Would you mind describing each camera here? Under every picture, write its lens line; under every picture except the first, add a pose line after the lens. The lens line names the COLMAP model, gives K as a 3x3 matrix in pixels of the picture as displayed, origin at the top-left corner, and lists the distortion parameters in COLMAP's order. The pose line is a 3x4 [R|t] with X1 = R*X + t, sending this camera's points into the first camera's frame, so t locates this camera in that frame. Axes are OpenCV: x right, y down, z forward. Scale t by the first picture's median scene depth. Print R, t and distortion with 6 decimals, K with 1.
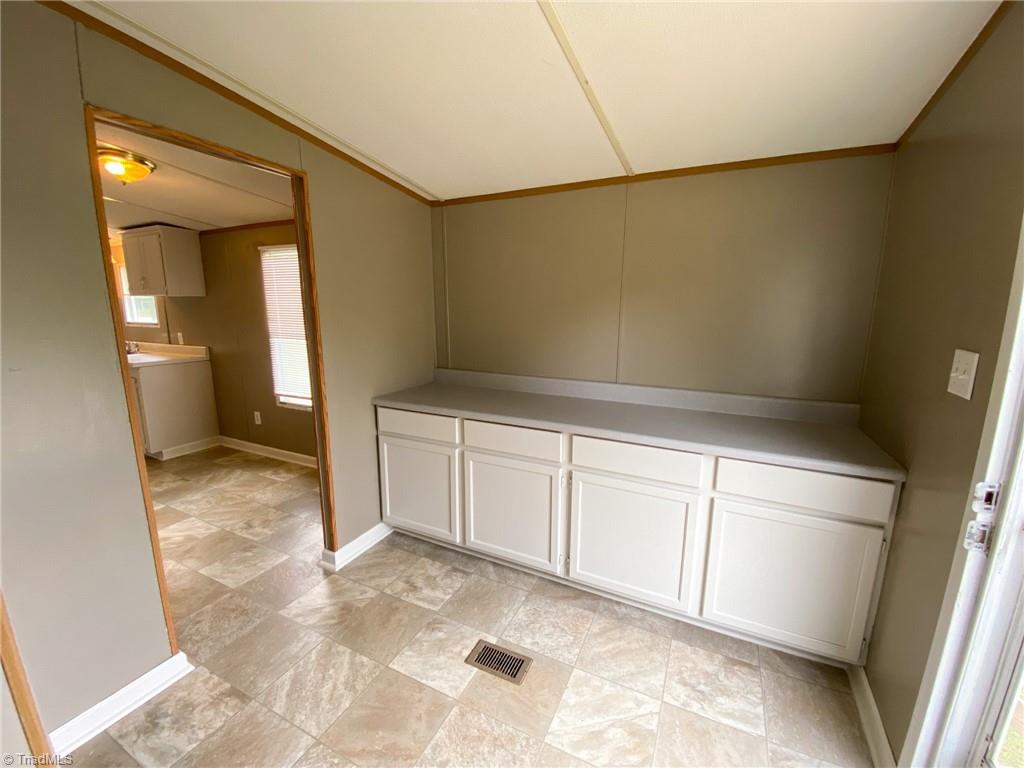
lens RADIAL K [[411.1, 0, 512.7], [0, 411.1, 388.5], [0, 0, 1]] dist [-0.020576, -0.004604]
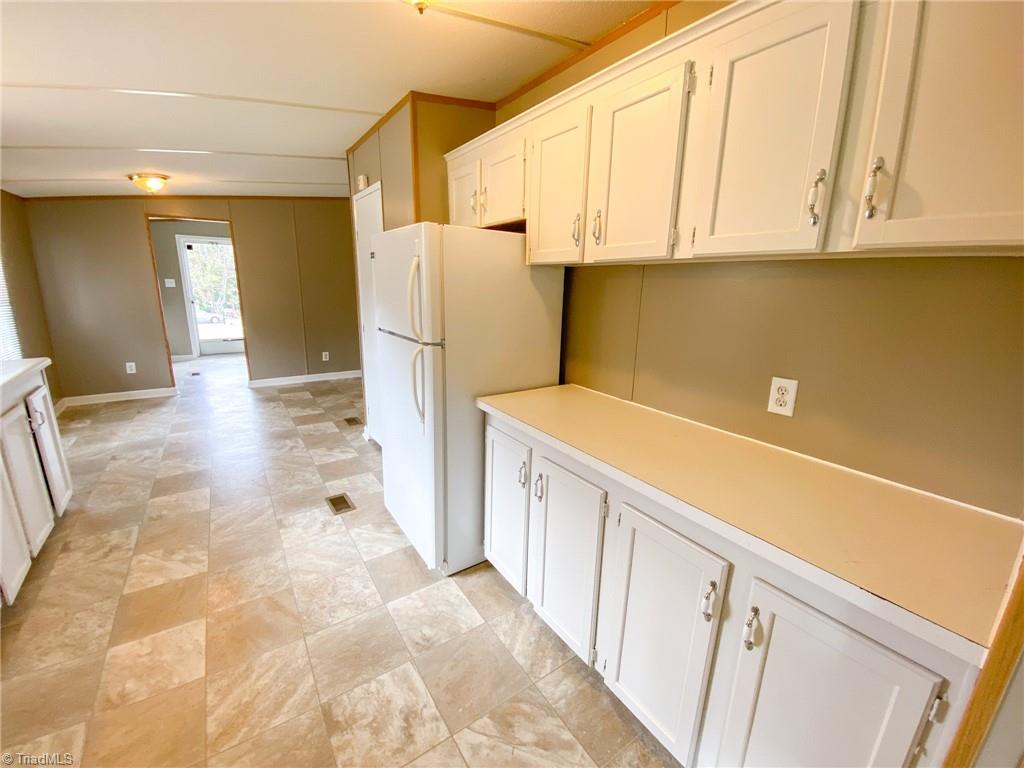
lens RADIAL K [[411.1, 0, 515.5], [0, 411.1, 382.3], [0, 0, 1]] dist [-0.020576, -0.004604]
pose [[-0.872428, -0.140216, 0.468197, -0.734763], [0.068145, 0.913708, 0.400617, -0.298821], [-0.483968, 0.381415, -0.787589, 1.450496]]
